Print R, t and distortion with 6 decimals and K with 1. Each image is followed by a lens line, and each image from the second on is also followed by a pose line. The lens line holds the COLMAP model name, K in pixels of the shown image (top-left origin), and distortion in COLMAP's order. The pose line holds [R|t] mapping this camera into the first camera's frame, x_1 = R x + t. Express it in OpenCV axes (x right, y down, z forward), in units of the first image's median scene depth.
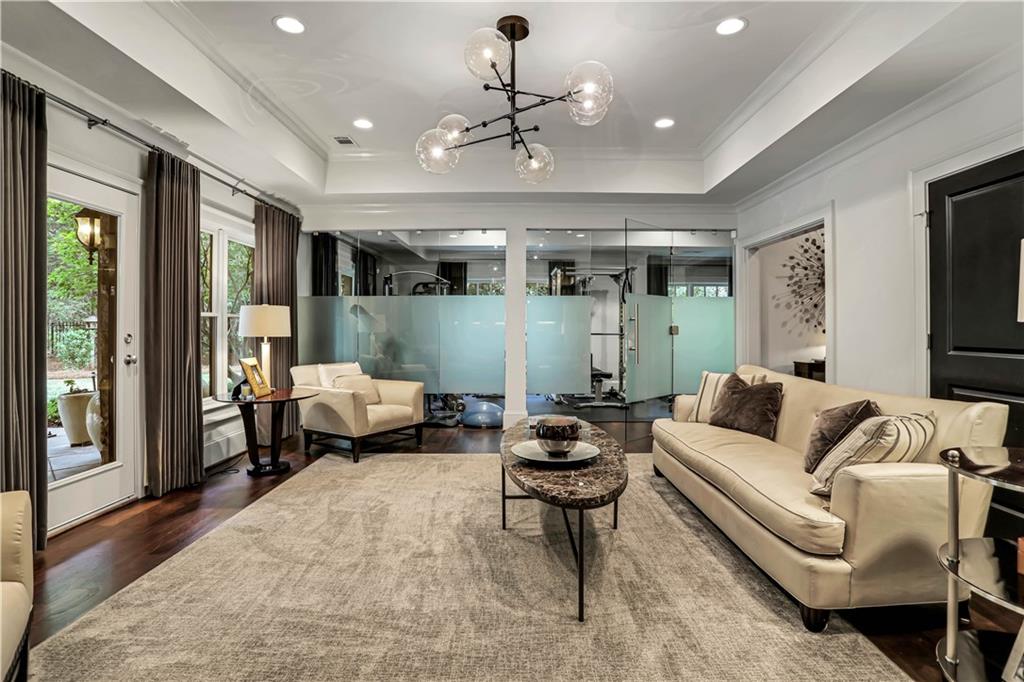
lens RADIAL K [[504.1, 0, 519.8], [0, 504.1, 323.0], [0, 0, 1]] dist [-0.032281, 0.004838]
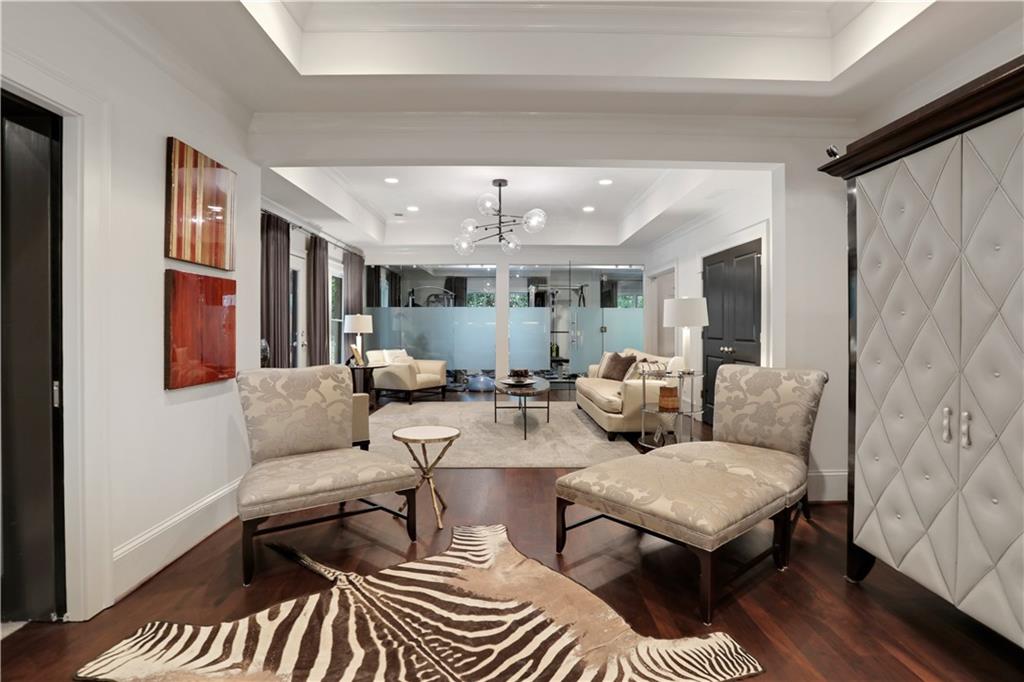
lens RADIAL K [[504.1, 0, 520.0], [0, 504.1, 327.5], [0, 0, 1]] dist [-0.032281, 0.004838]
pose [[0.999753, 0.001242, 0.022183, 0.014305], [-0.001467, 0.999948, 0.010125, -0.008521], [-0.022169, -0.010155, 0.999703, -0.663577]]
